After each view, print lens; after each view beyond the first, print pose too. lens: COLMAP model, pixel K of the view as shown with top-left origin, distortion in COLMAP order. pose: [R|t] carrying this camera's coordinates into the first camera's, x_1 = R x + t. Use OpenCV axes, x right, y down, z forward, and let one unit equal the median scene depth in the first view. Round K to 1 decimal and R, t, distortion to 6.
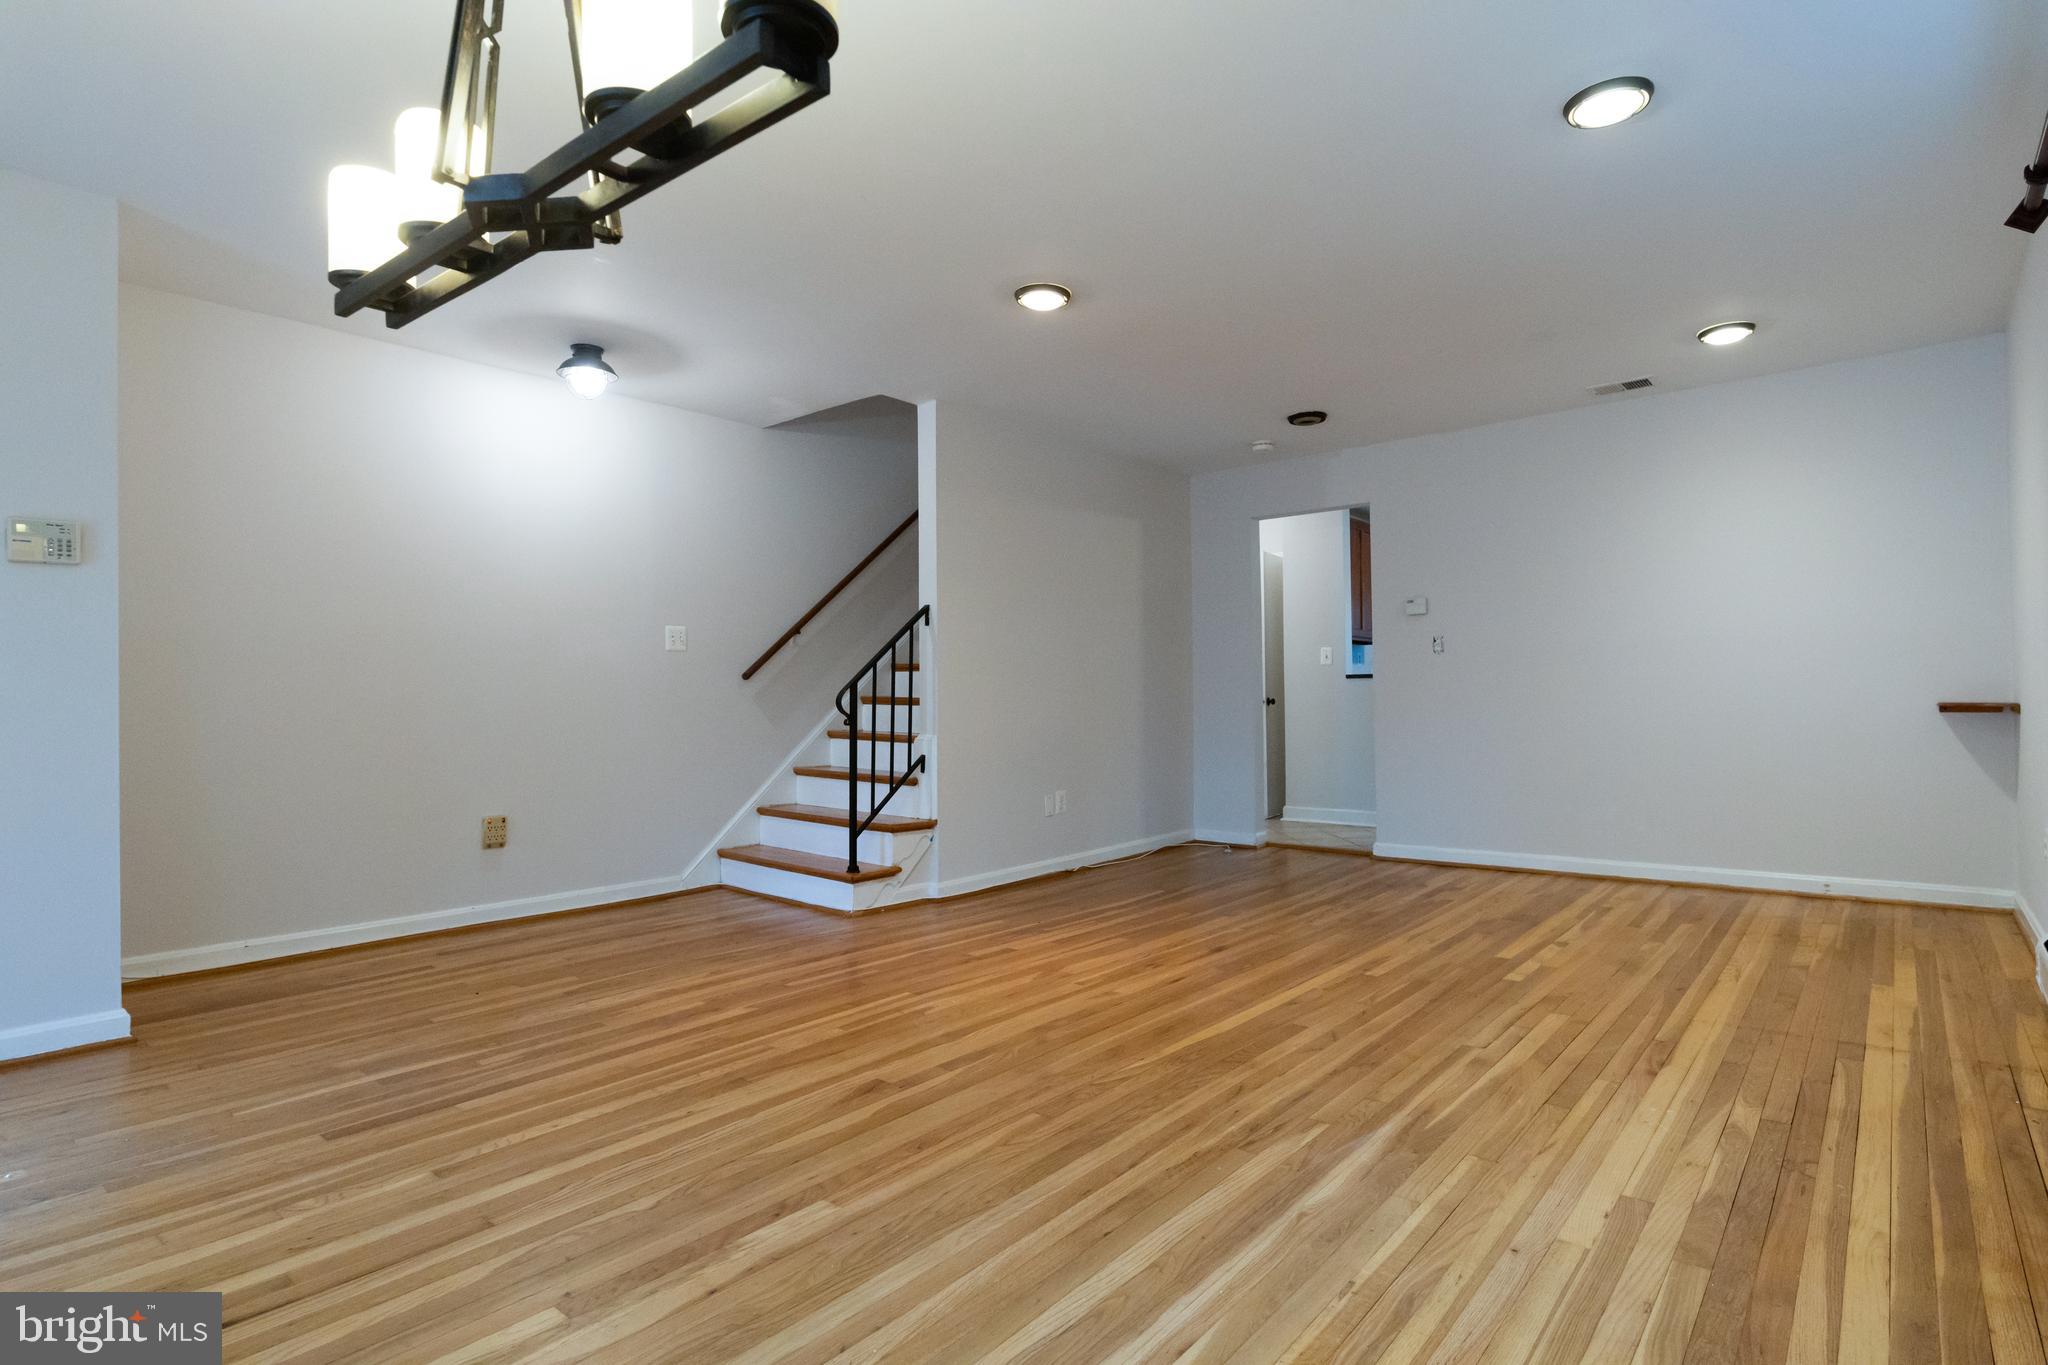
lens RADIAL K [[1041.0, 0, 1096.7], [0, 1041.0, 675.9], [0, 0, 1]] dist [-0.001151, -0.000549]
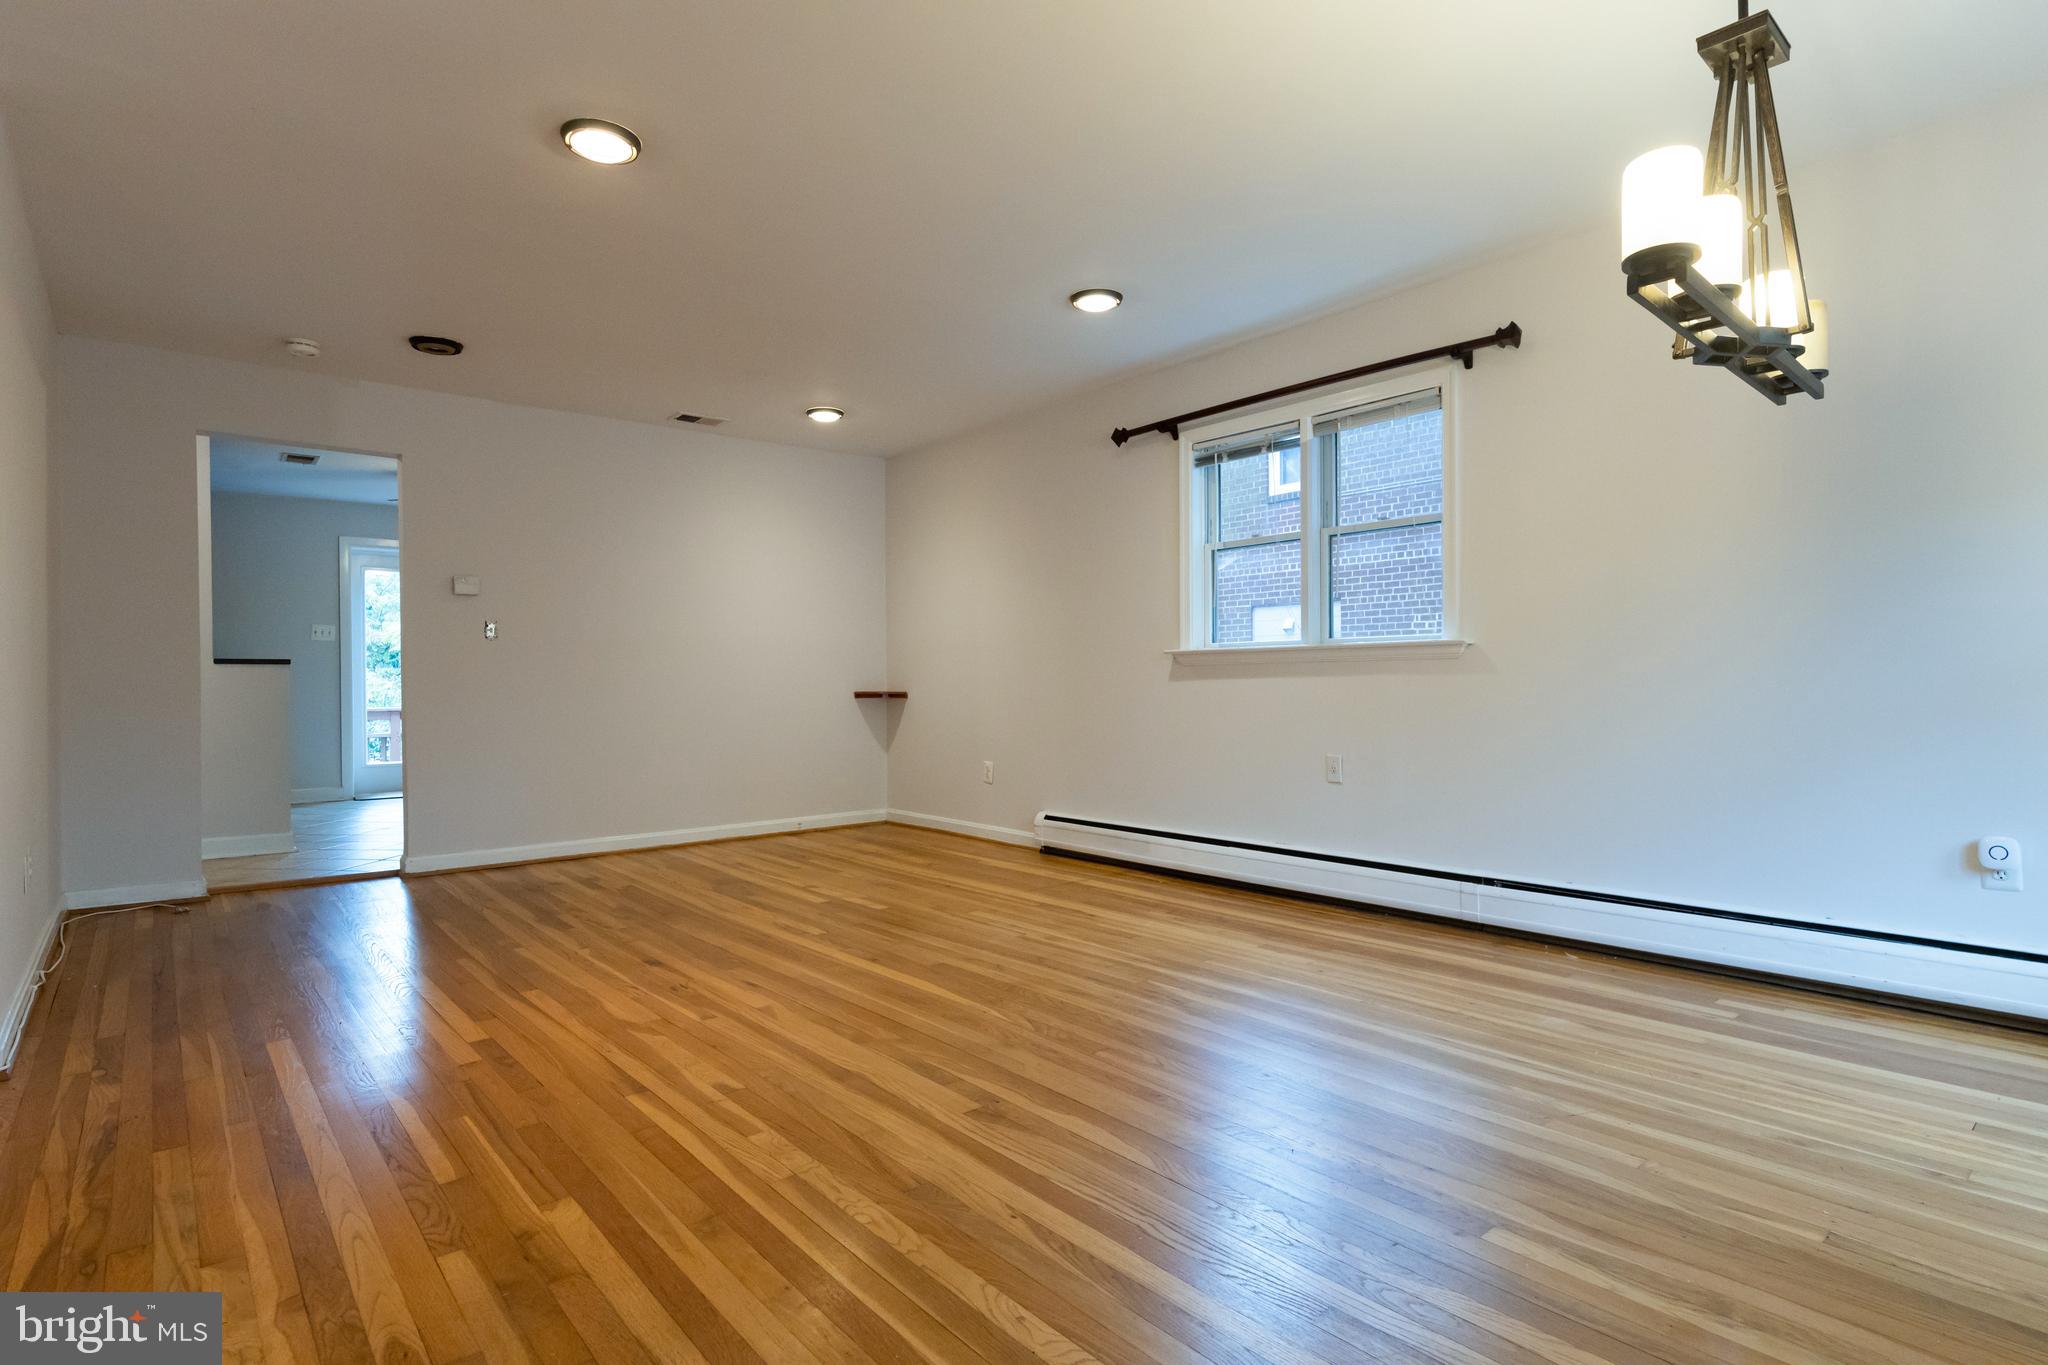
lens RADIAL K [[1016.9, 0, 1024.0], [0, 1016.9, 682.5], [0, 0, 1]] dist [0.002081, -0.000255]
pose [[0.203845, 0.012753, 0.978920, -0.800939], [-0.016124, 0.999823, -0.009667, 0.029982], [-0.978870, -0.013814, 0.204015, 0.610213]]
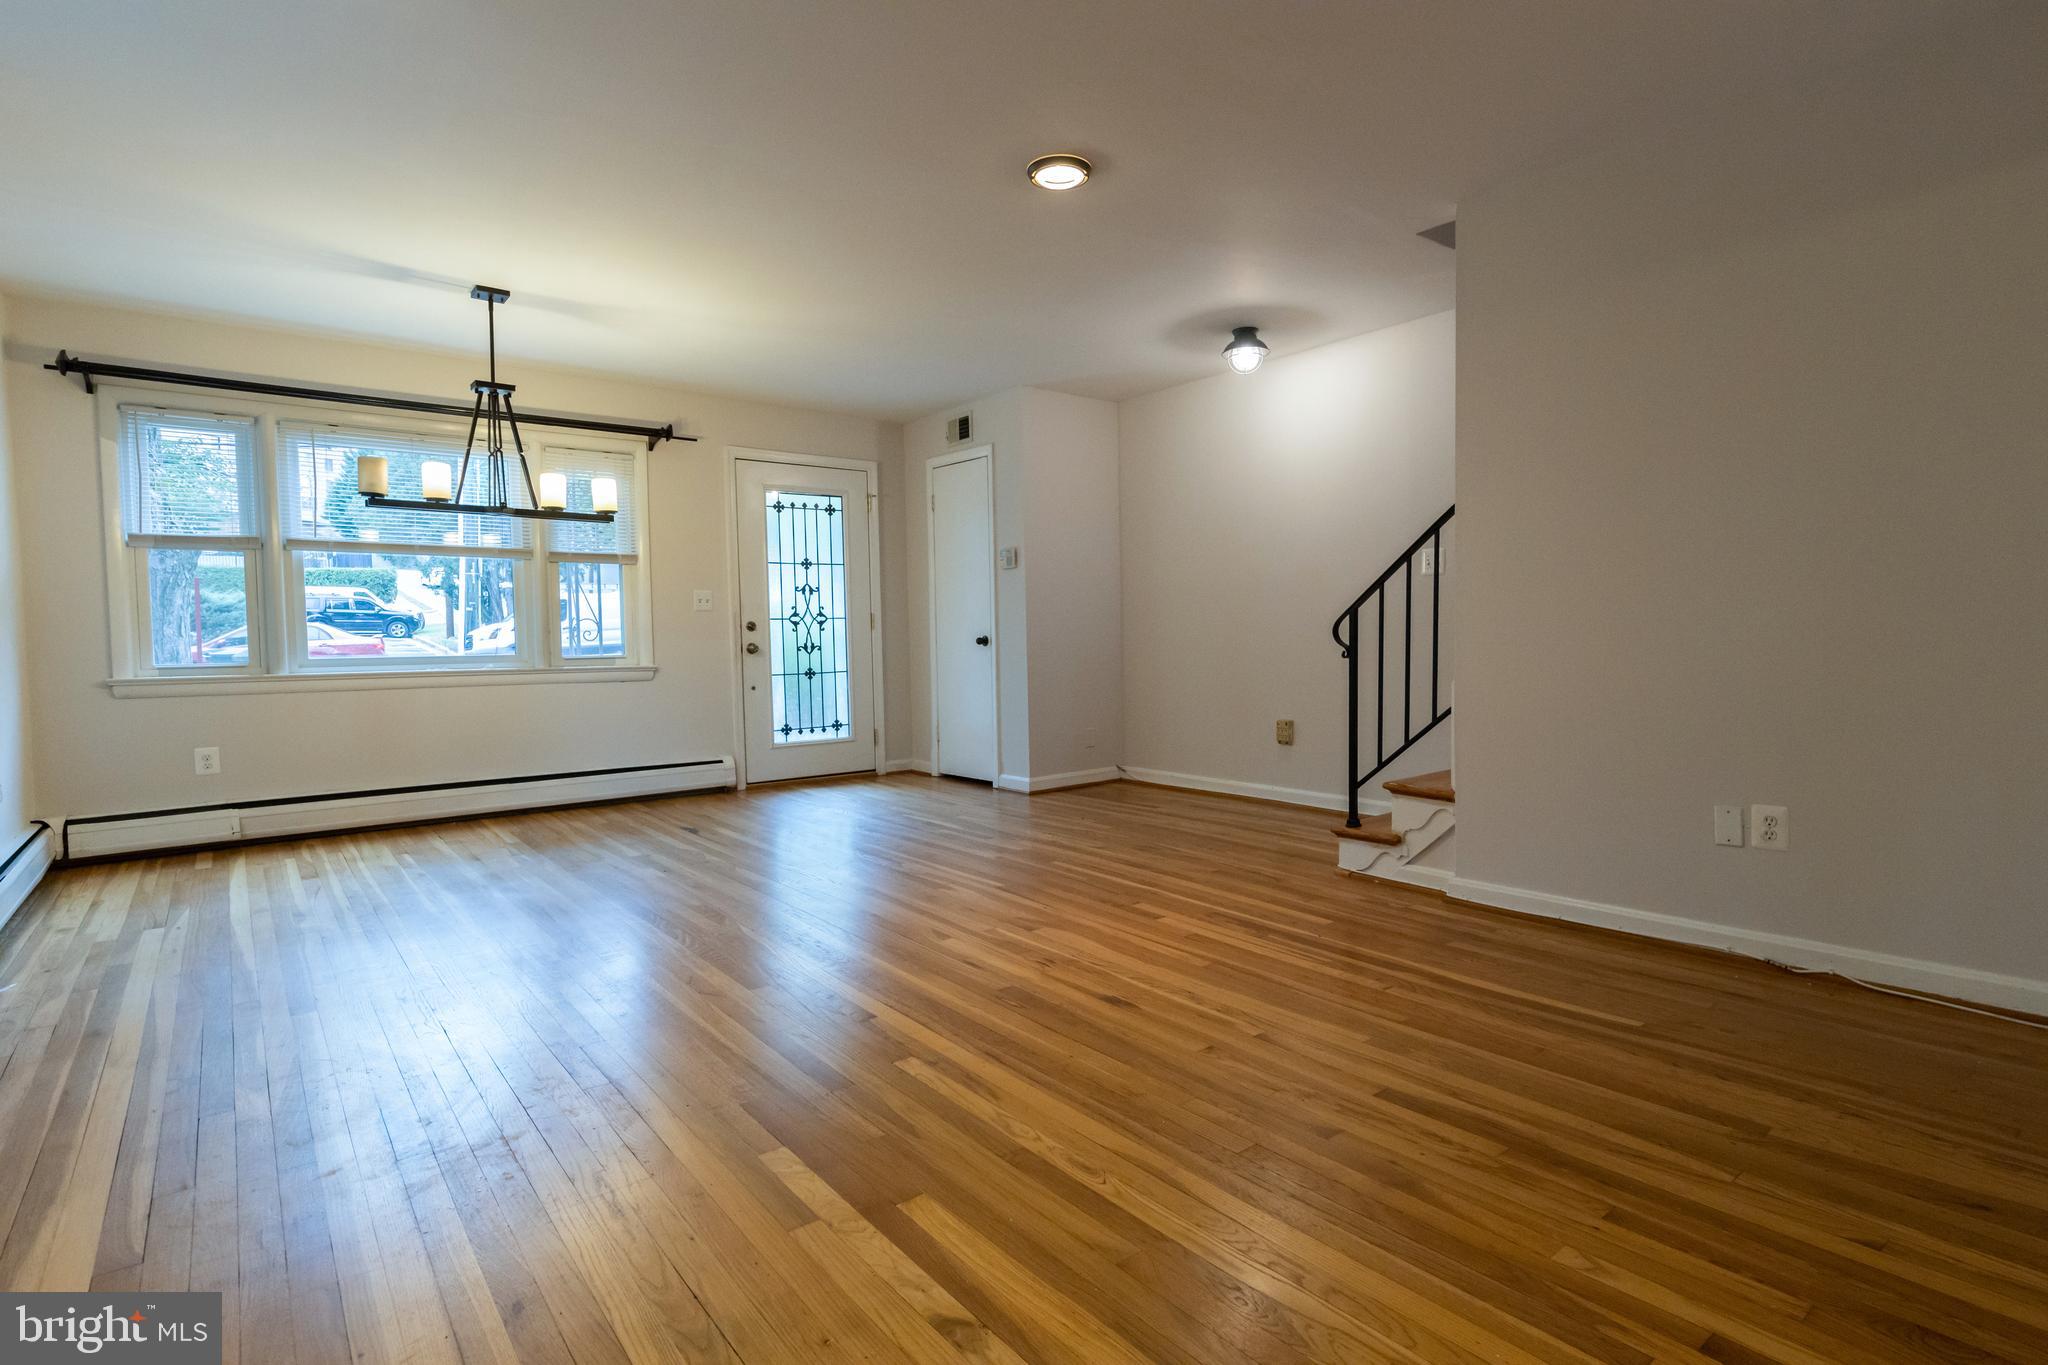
lens RADIAL K [[1016.9, 0, 1024.0], [0, 1016.9, 682.5], [0, 0, 1]] dist [0.002081, -0.000255]
pose [[-0.246783, 0.058611, -0.967297, 0.909974], [0.037706, 0.997994, 0.050851, 0.020183], [0.968337, -0.023924, -0.248498, 1.320201]]
